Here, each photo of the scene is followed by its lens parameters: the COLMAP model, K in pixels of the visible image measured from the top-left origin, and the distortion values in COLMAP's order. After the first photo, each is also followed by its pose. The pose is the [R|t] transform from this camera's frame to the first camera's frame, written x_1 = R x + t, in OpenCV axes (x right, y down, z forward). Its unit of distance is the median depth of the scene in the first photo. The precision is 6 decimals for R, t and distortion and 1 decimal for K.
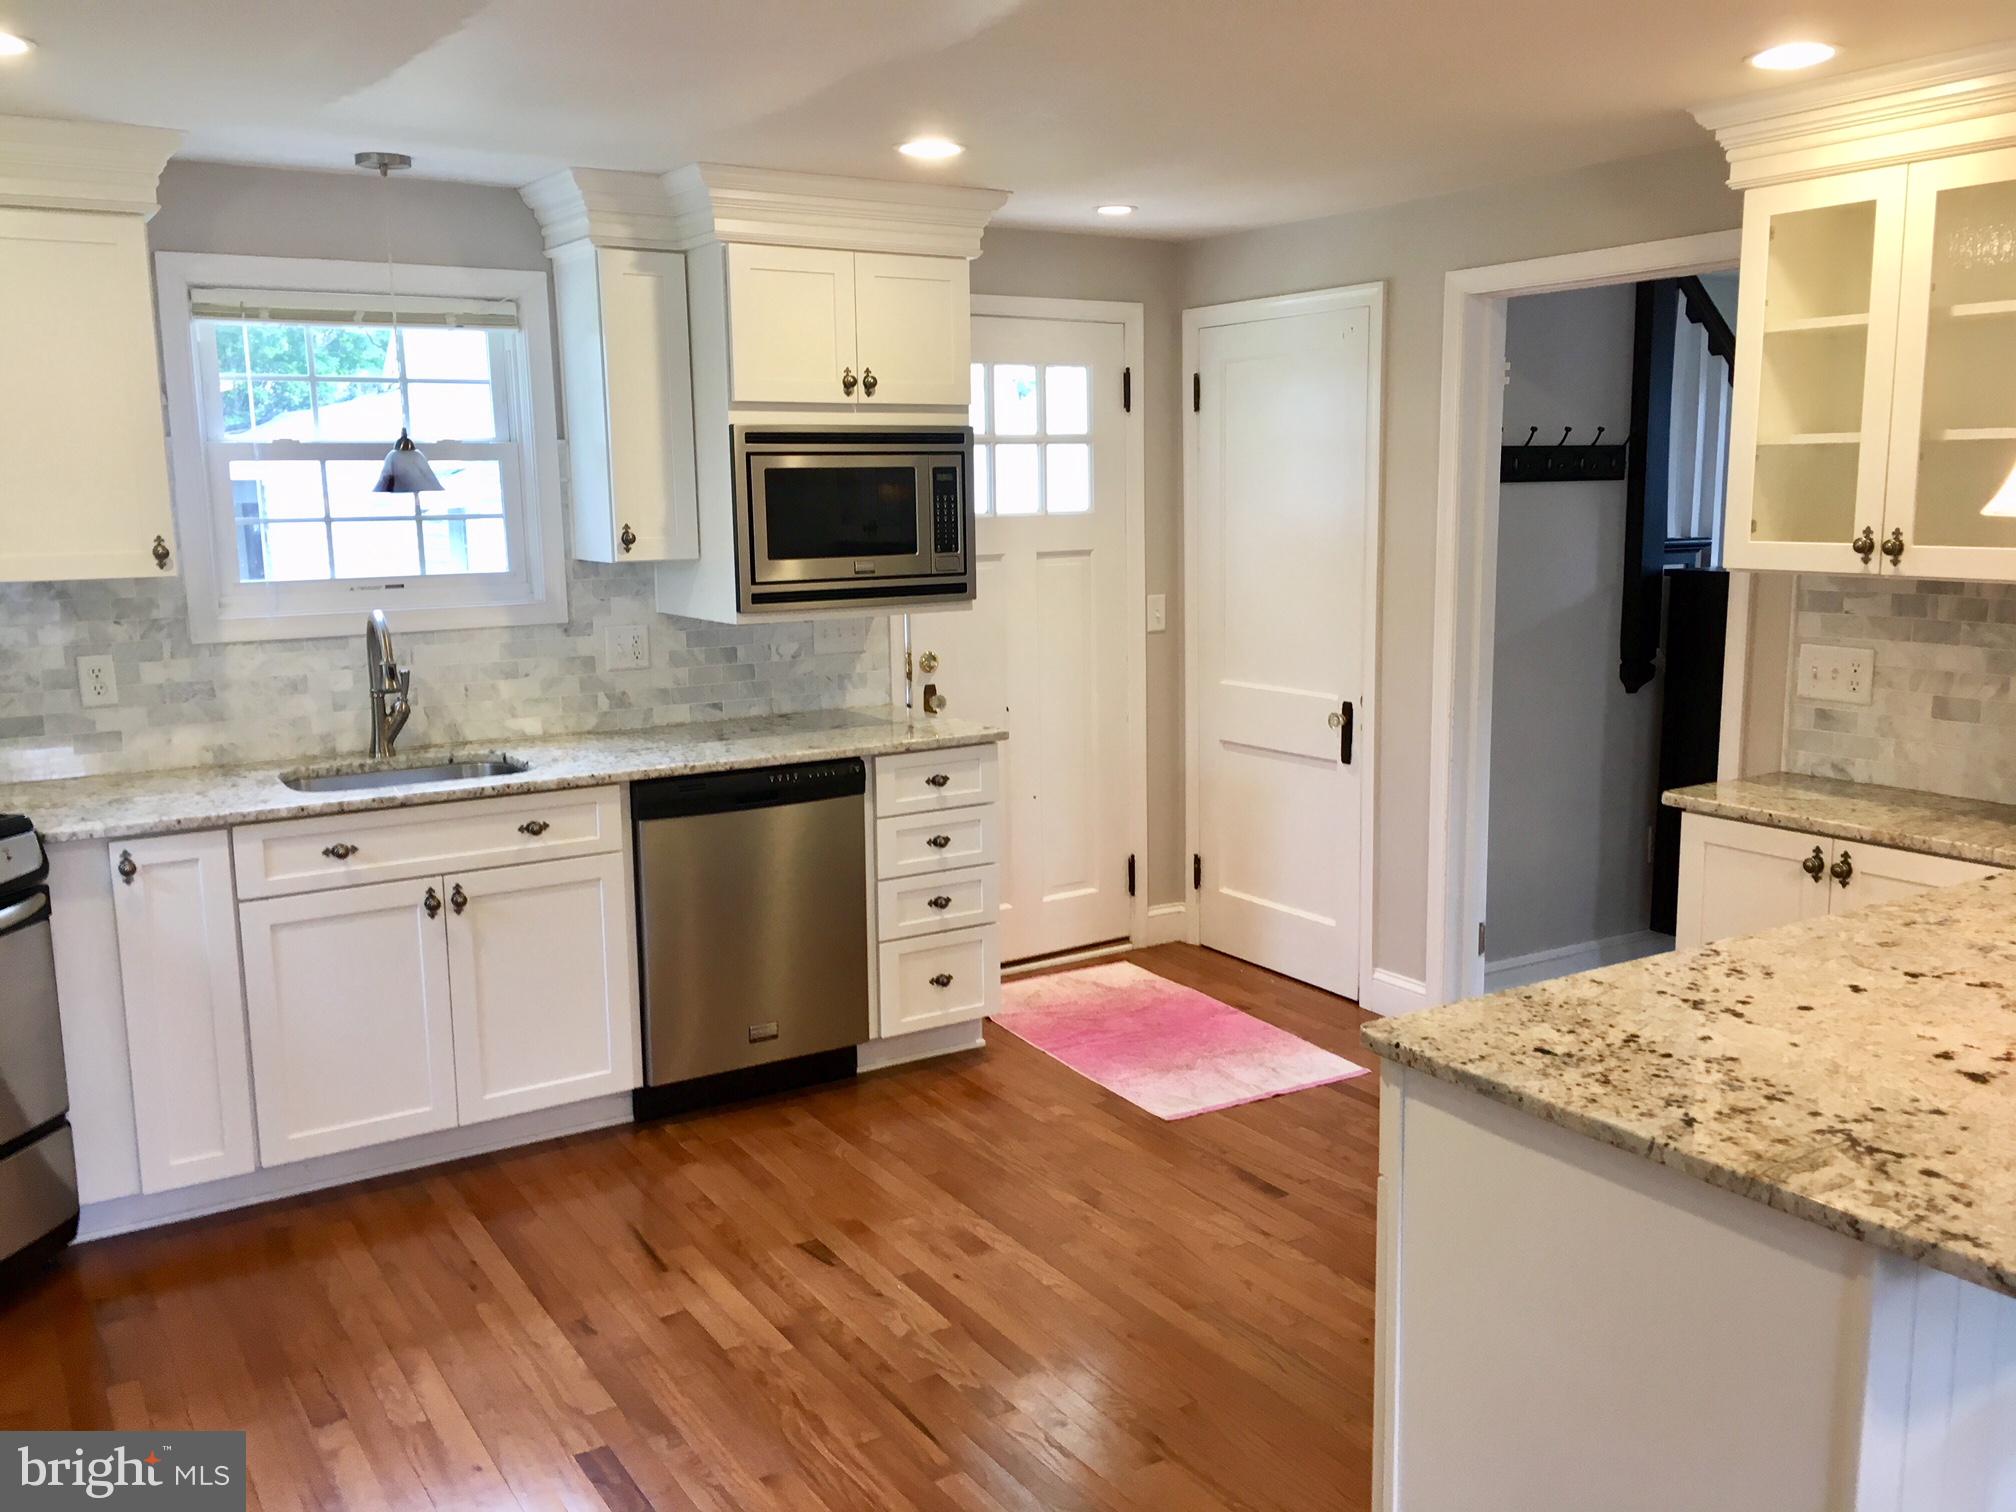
lens RADIAL K [[1705.7, 0, 1015.1], [0, 1705.7, 757.0], [0, 0, 1]] dist [0.071781, -0.084681]
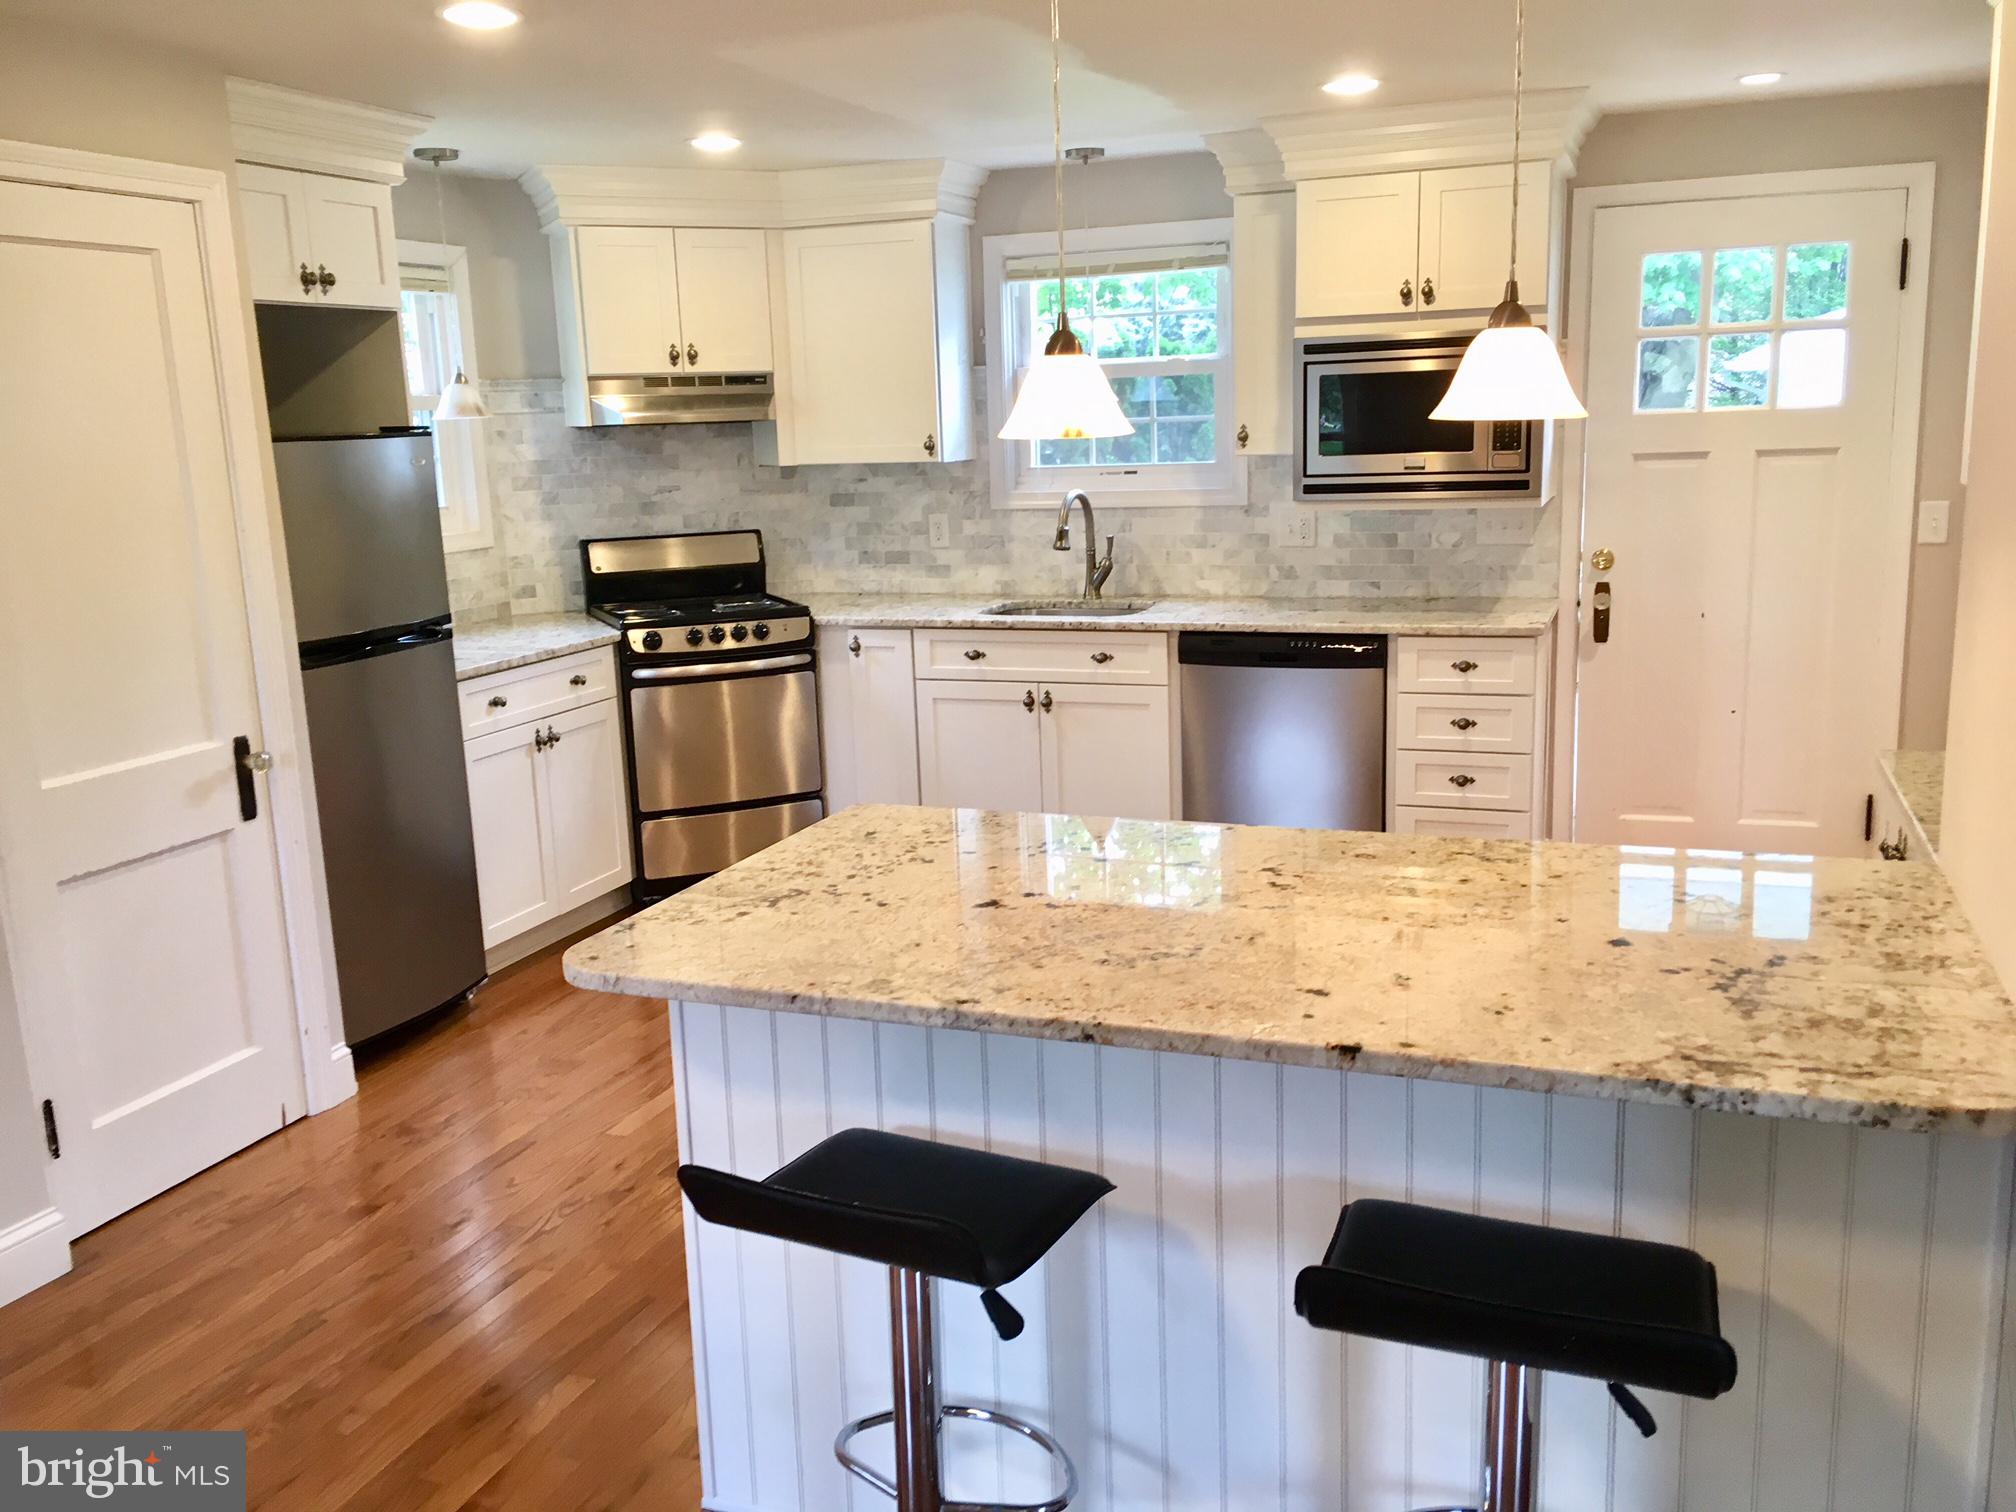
lens RADIAL K [[1705.7, 0, 1015.1], [0, 1705.7, 757.0], [0, 0, 1]] dist [0.071781, -0.084681]
pose [[0.603097, 0.154111, -0.782639, 0.680706], [-0.104867, 0.987962, 0.113732, -0.024286], [0.790745, 0.013481, 0.611998, 0.132796]]
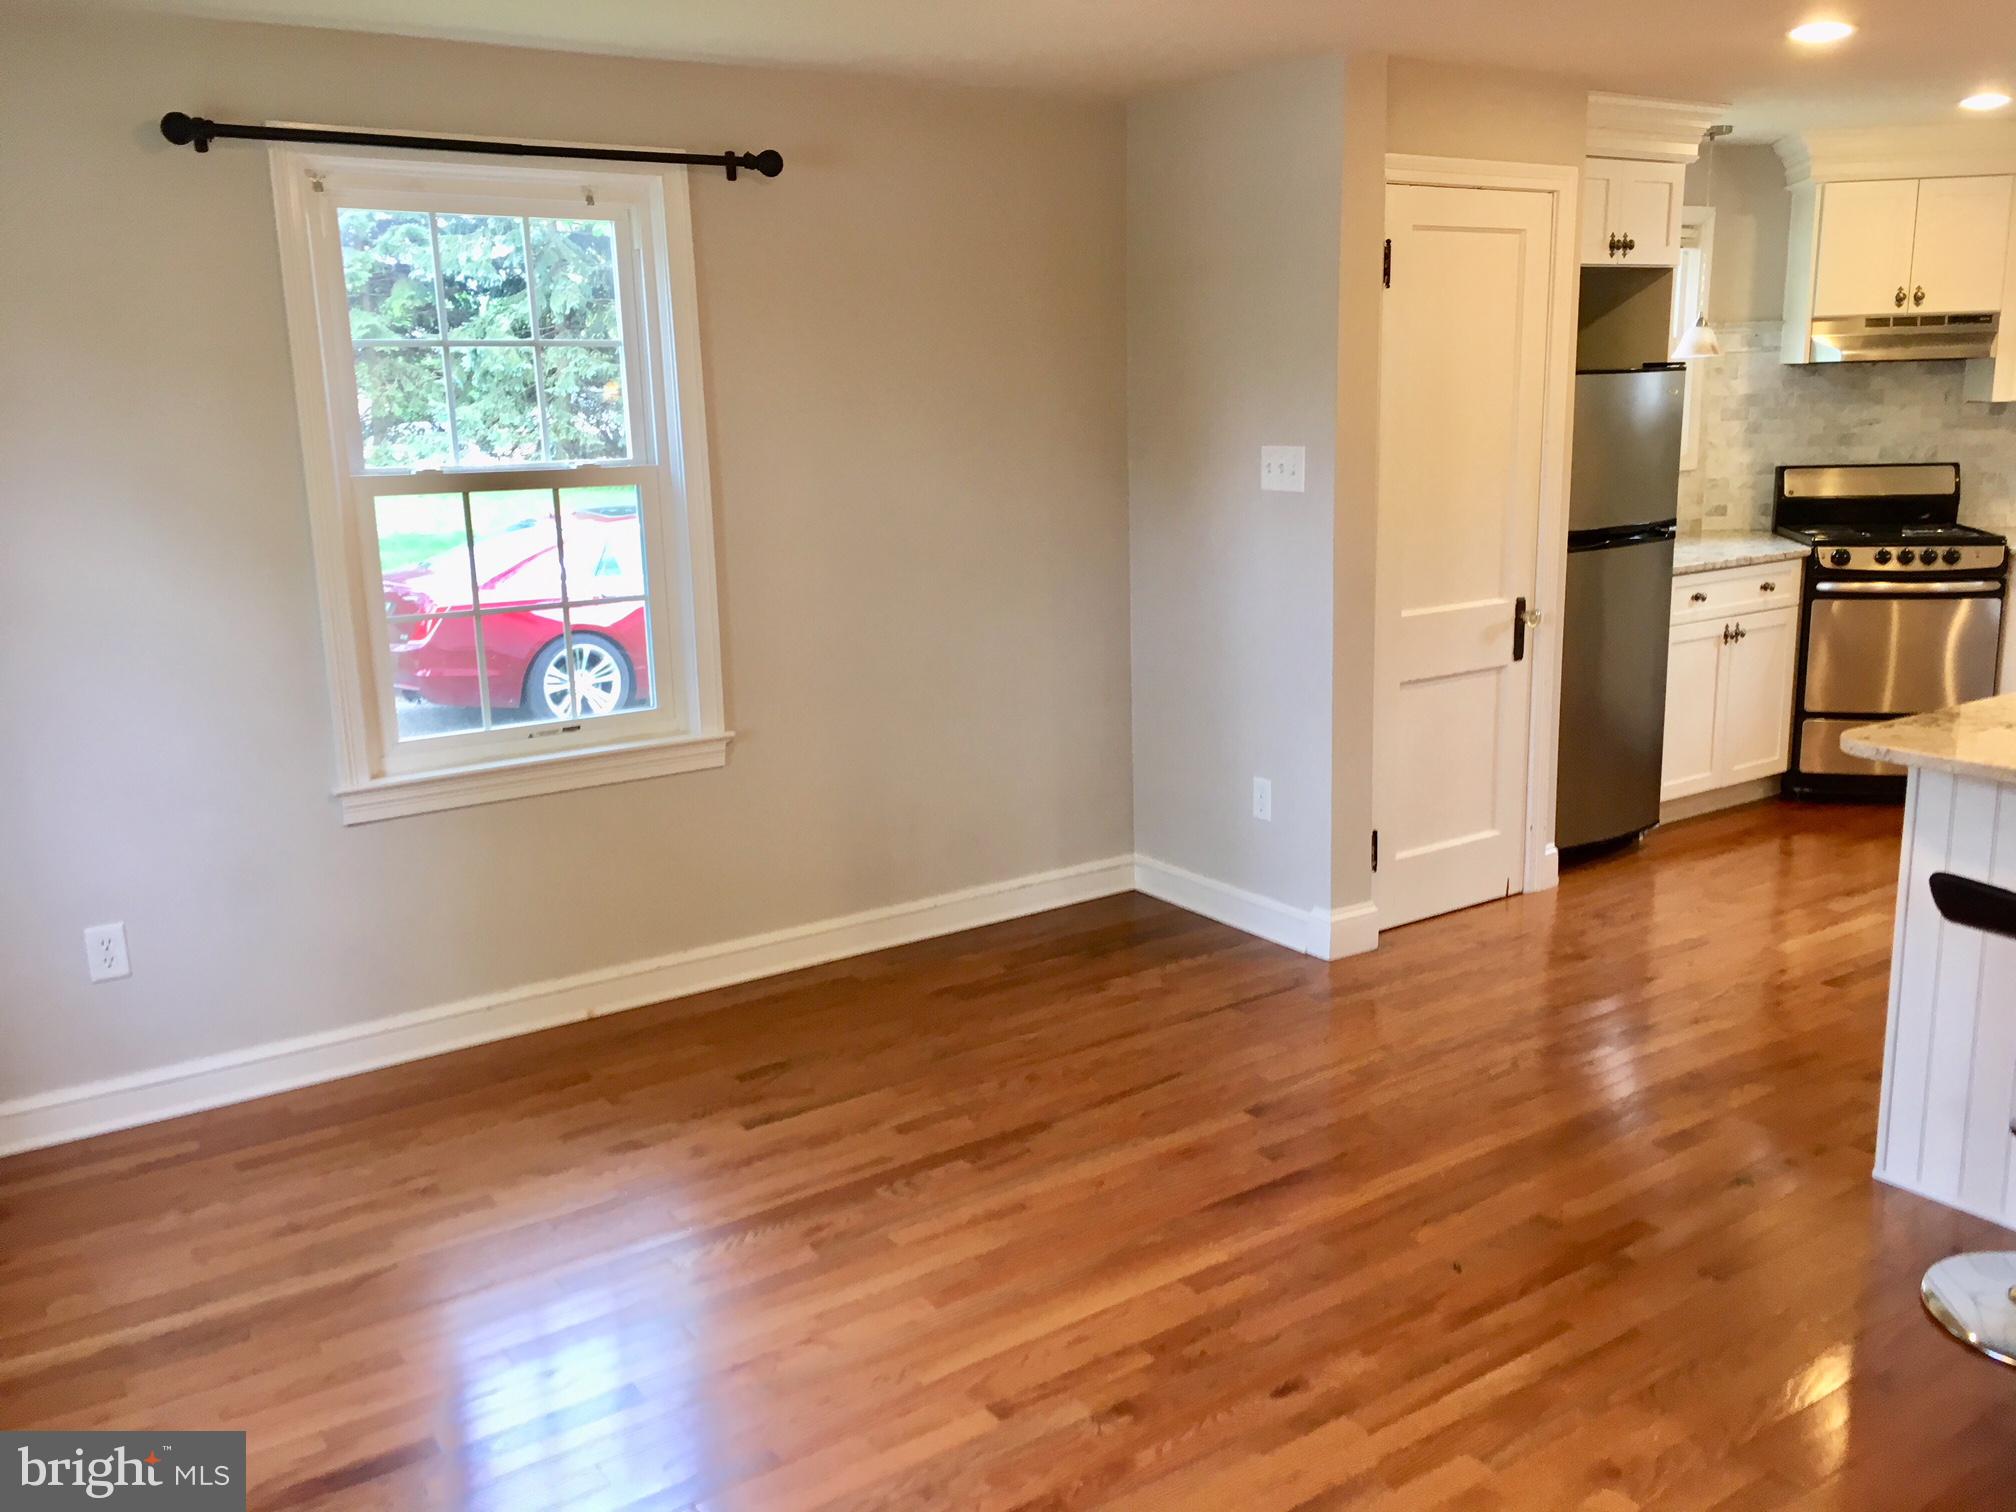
lens RADIAL K [[1705.7, 0, 1015.1], [0, 1705.7, 757.0], [0, 0, 1]] dist [0.071781, -0.084681]
pose [[0.038541, 0.226771, -0.973185, 0.902918], [-0.139516, 0.965591, 0.219476, 0.004334], [0.989470, 0.127316, 0.068853, -0.051812]]
